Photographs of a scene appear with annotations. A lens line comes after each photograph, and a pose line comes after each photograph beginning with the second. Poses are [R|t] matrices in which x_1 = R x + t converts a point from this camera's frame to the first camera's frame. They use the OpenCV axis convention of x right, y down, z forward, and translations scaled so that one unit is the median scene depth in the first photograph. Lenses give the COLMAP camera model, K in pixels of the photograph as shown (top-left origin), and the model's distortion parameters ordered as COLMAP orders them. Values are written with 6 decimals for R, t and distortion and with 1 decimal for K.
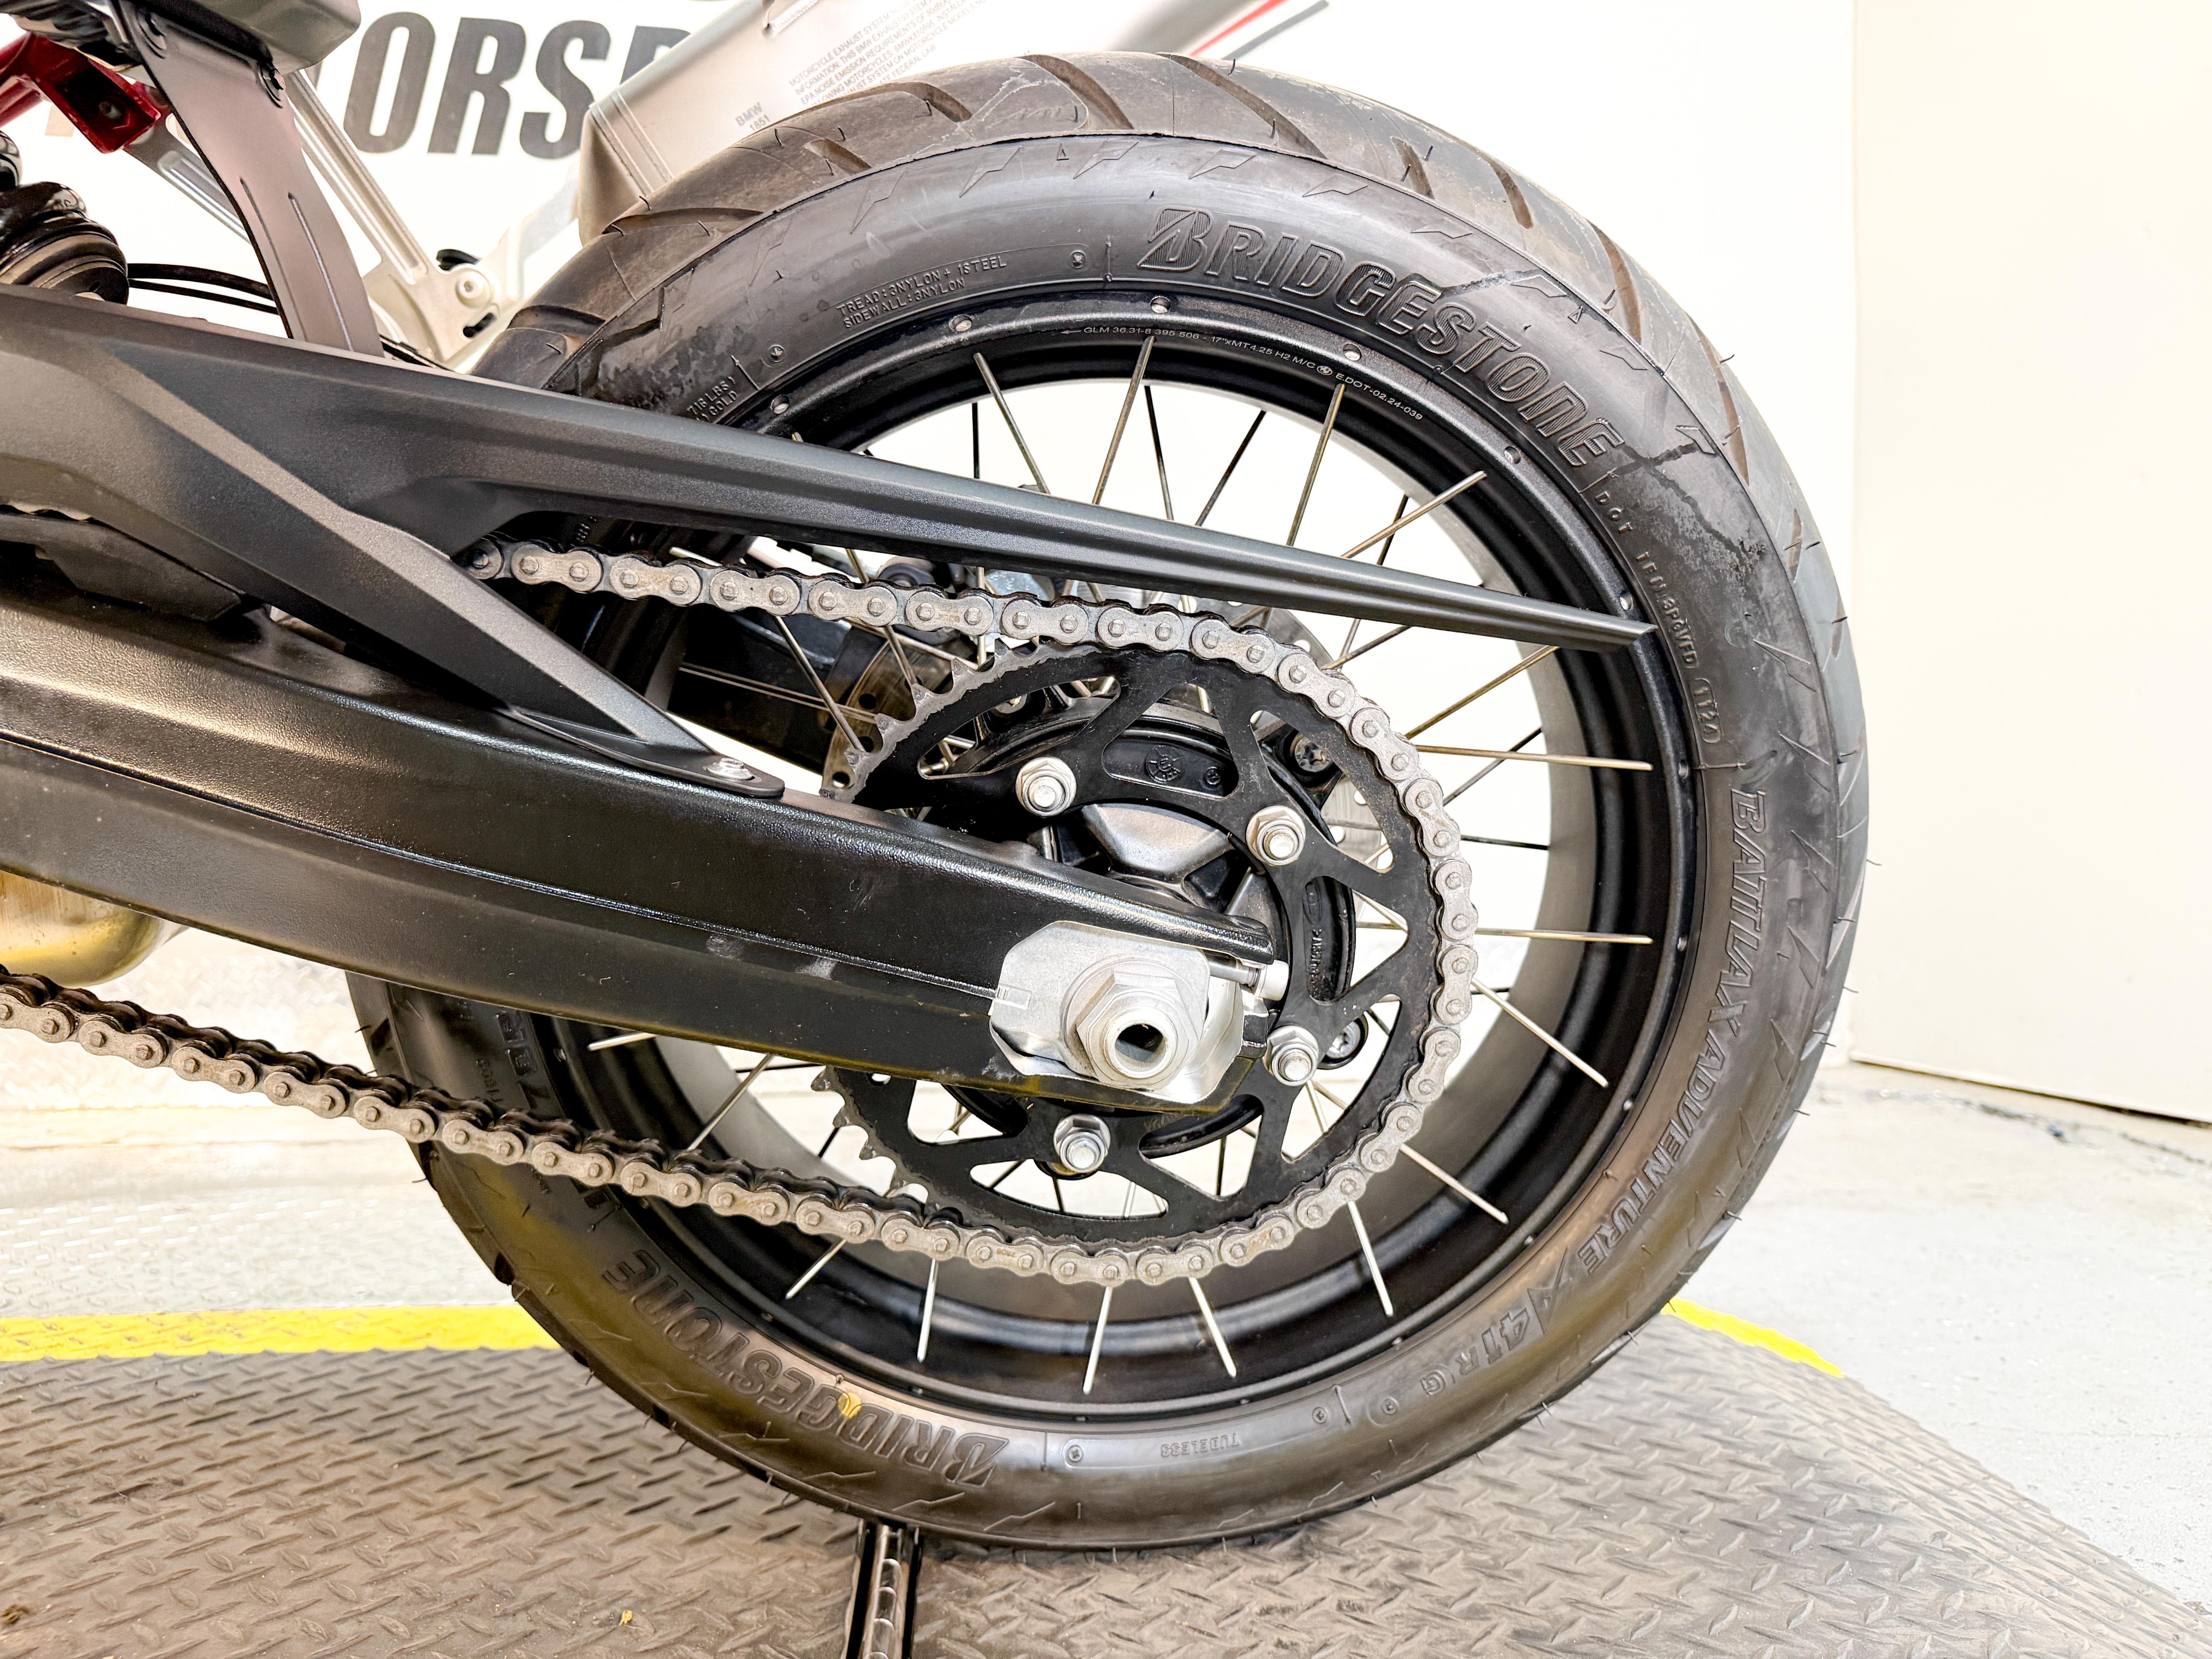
lens RADIAL K [[1586.2, 0, 1117.4], [0, 1586.2, 826.9], [0, 0, 1]] dist [-0.037051, 0.002082]
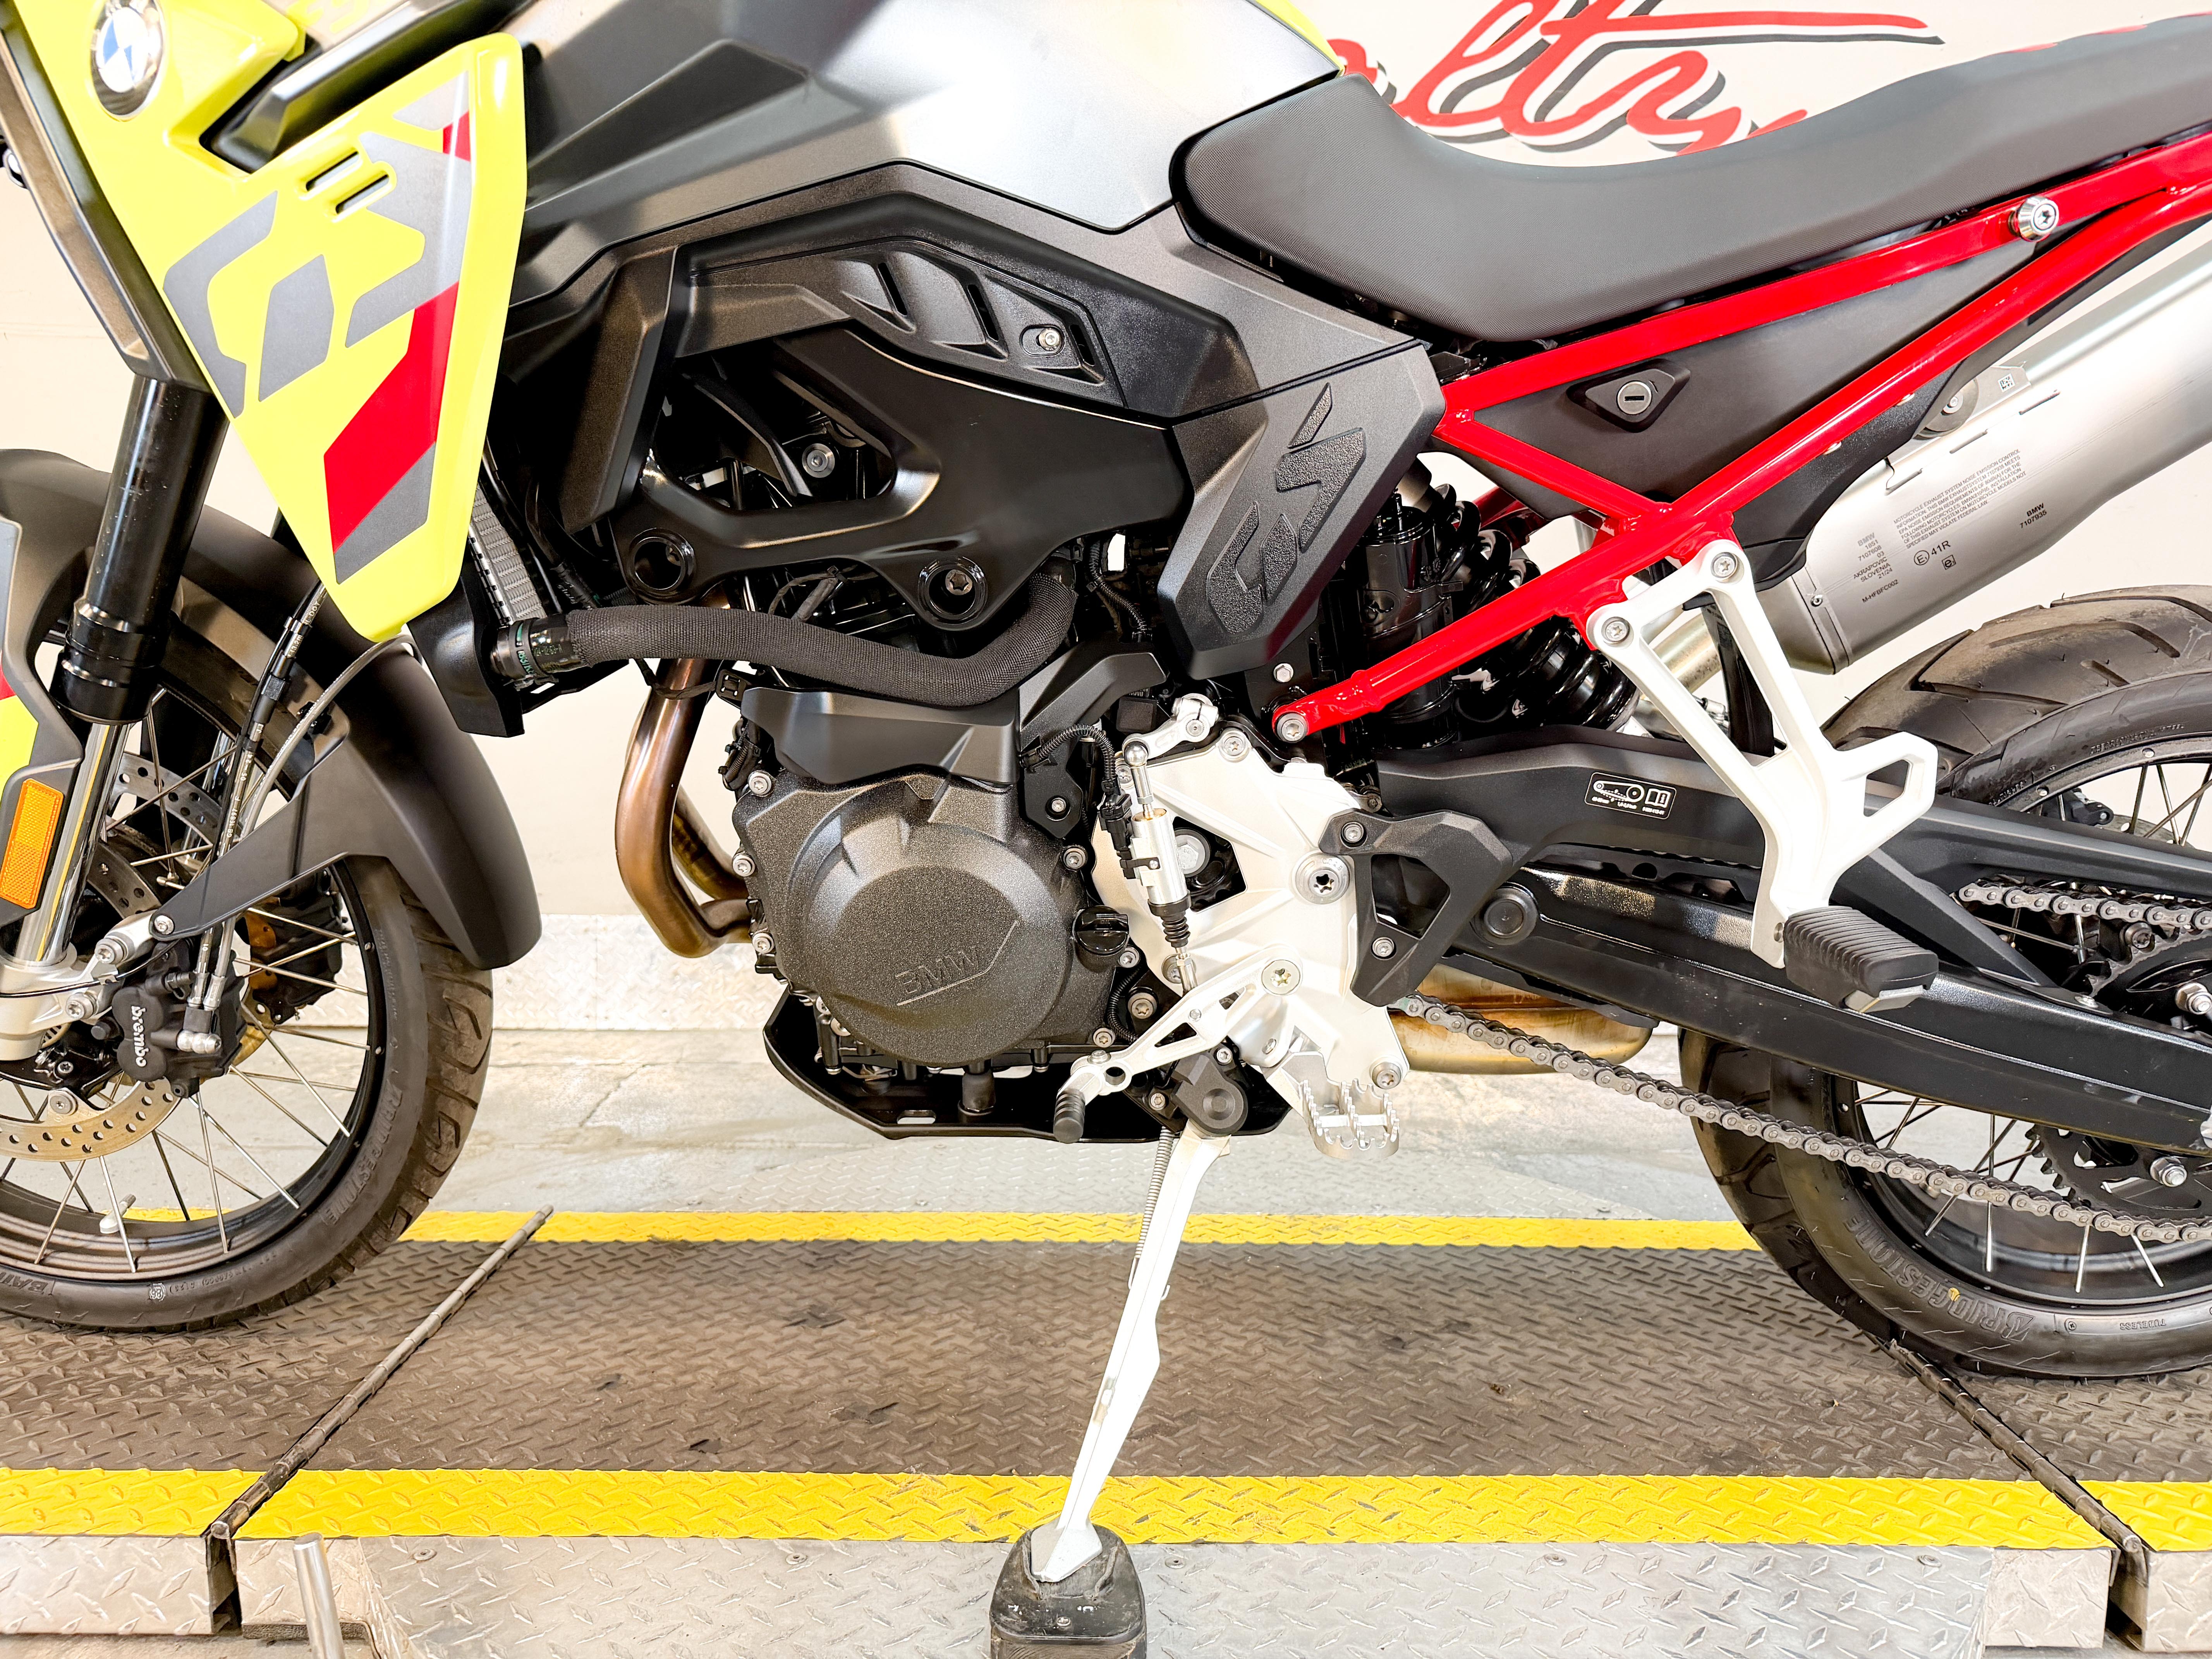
lens RADIAL K [[1577.4, 0, 1100.9], [0, 1577.4, 822.5], [0, 0, 1]] dist [-0.006856, 0.000546]
pose [[0.997047, 0.021557, -0.073705, -1.041947], [-0.015948, 0.996990, 0.075868, -0.304206], [0.075119, -0.074469, 0.994390, -0.855051]]
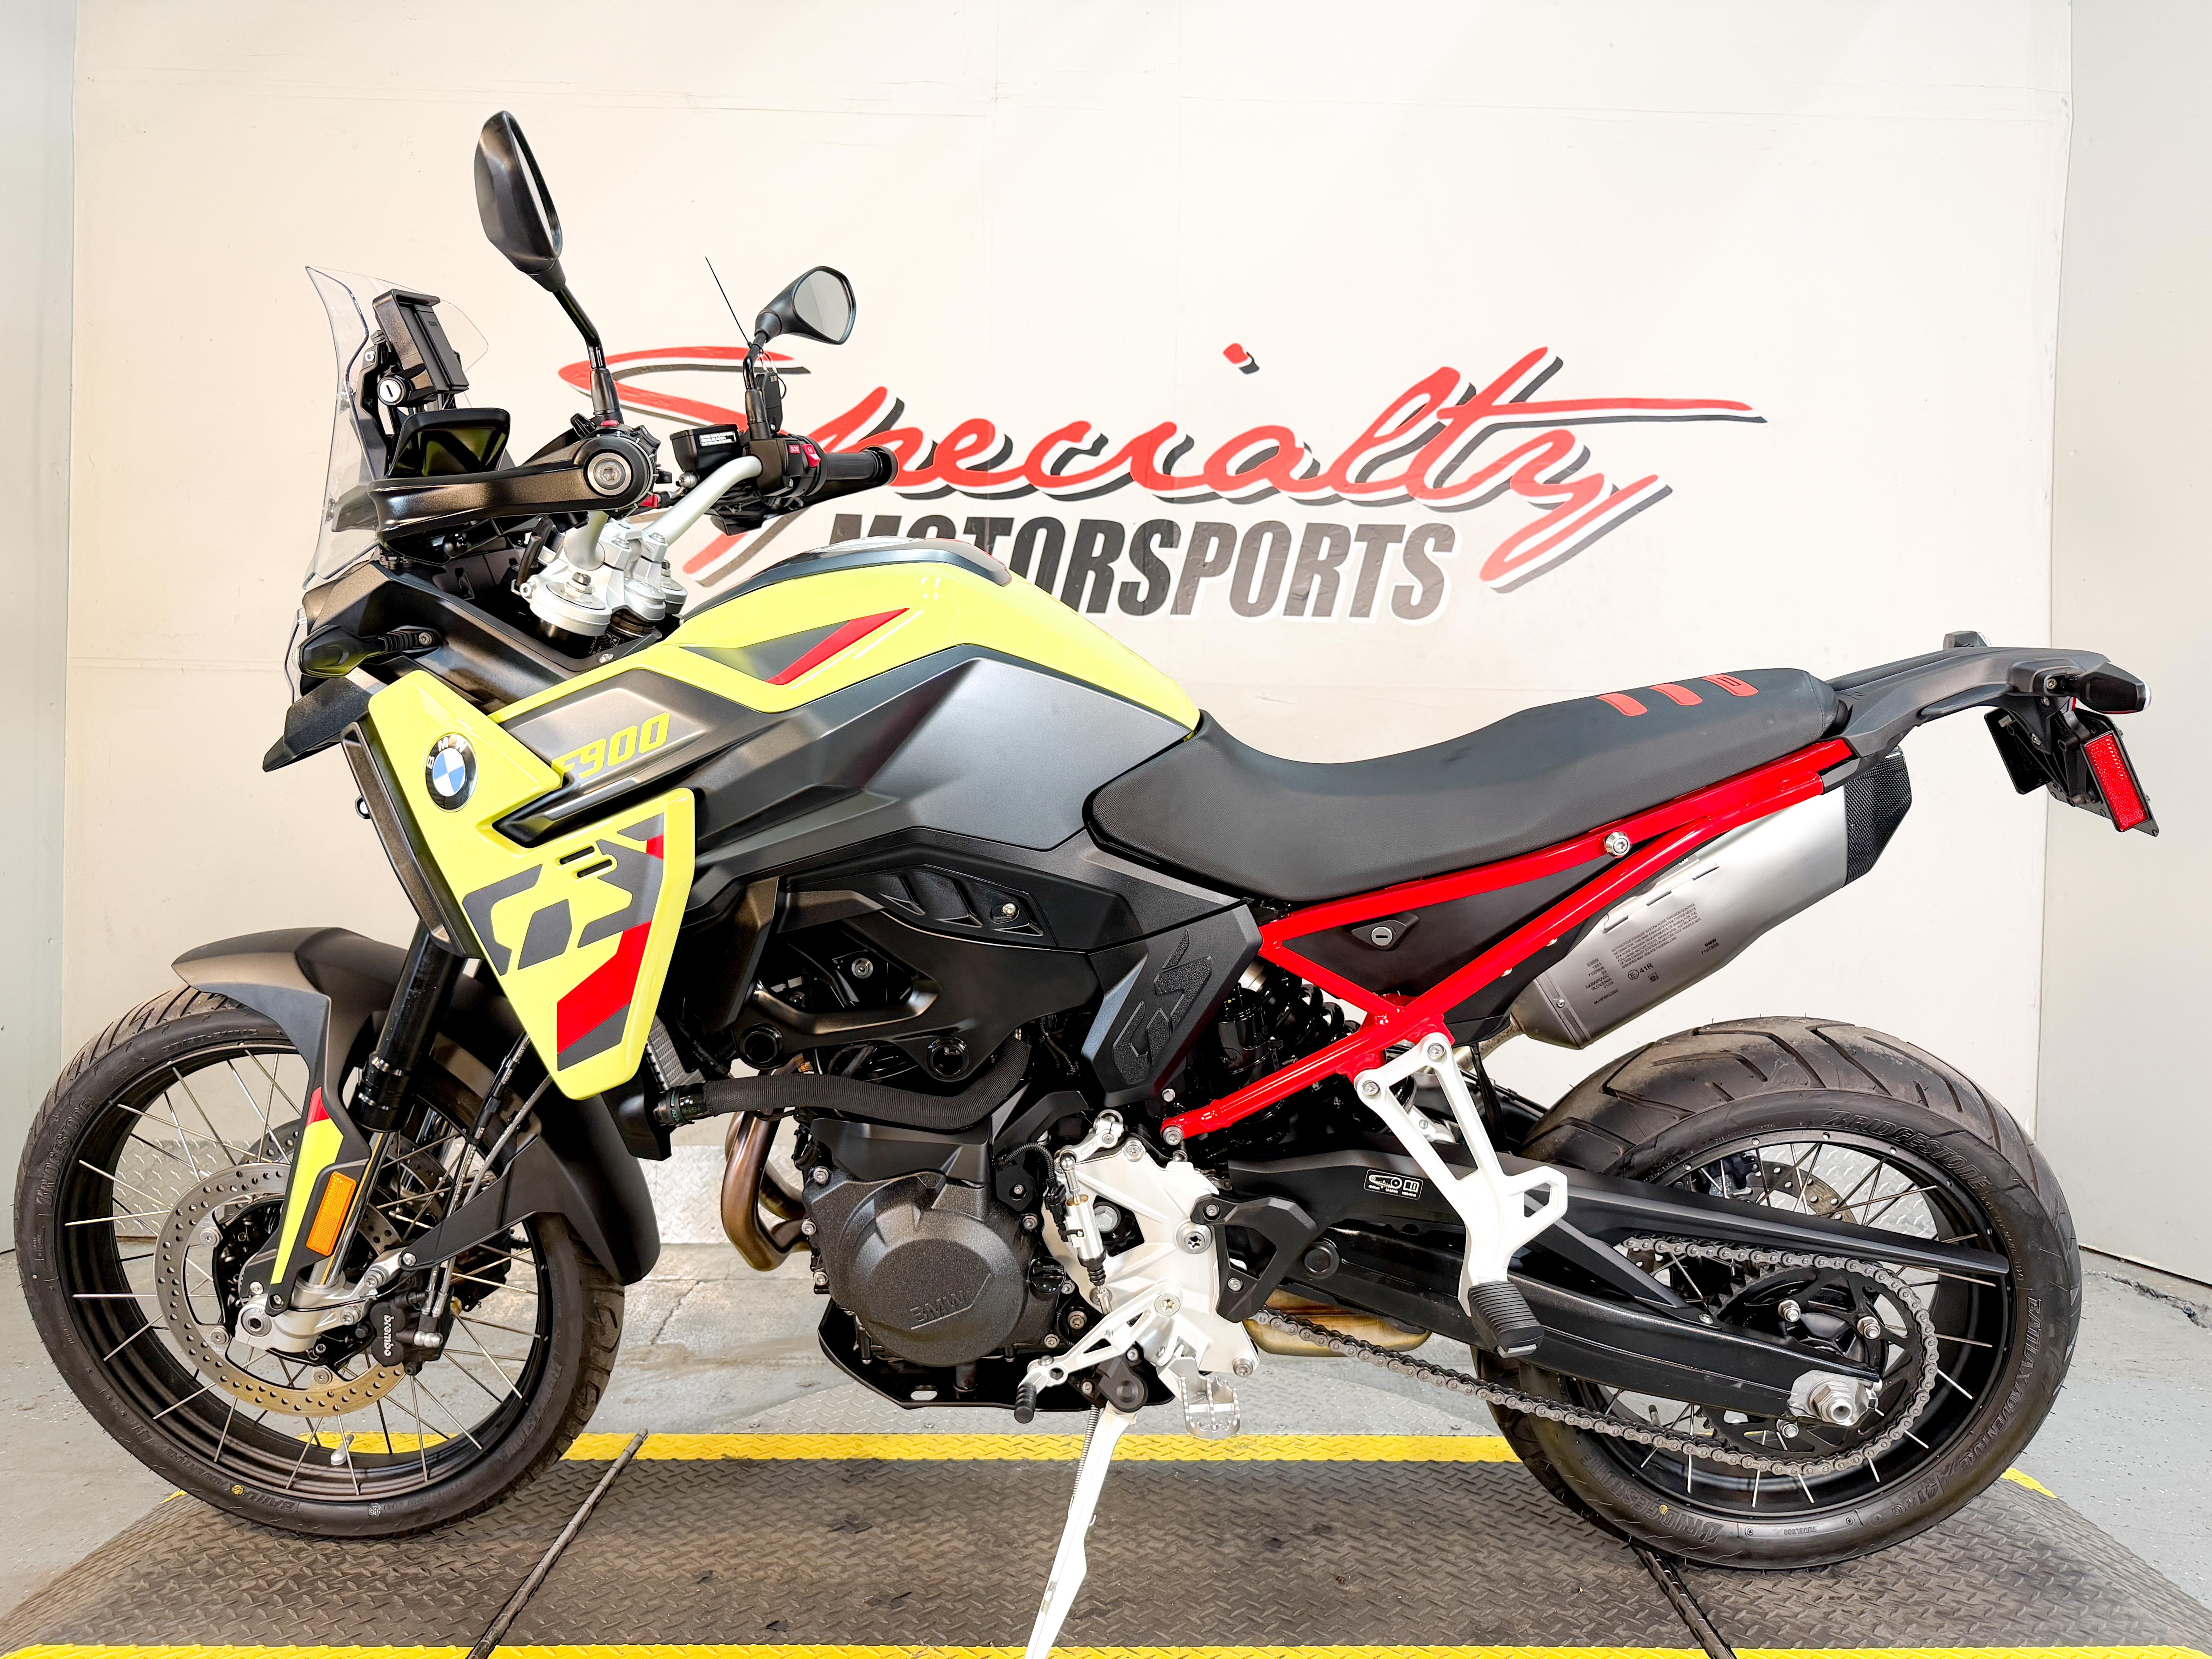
lens RADIAL K [[1586.3, 0, 1106.0], [0, 1586.3, 829.5], [0, 0, 1]] dist [-0.005381, 0.001932]
pose [[0.996691, 0.009207, -0.080759, -0.882695], [-0.008771, 0.999945, 0.005756, -0.755292], [0.080808, -0.005029, 0.996717, -1.653315]]
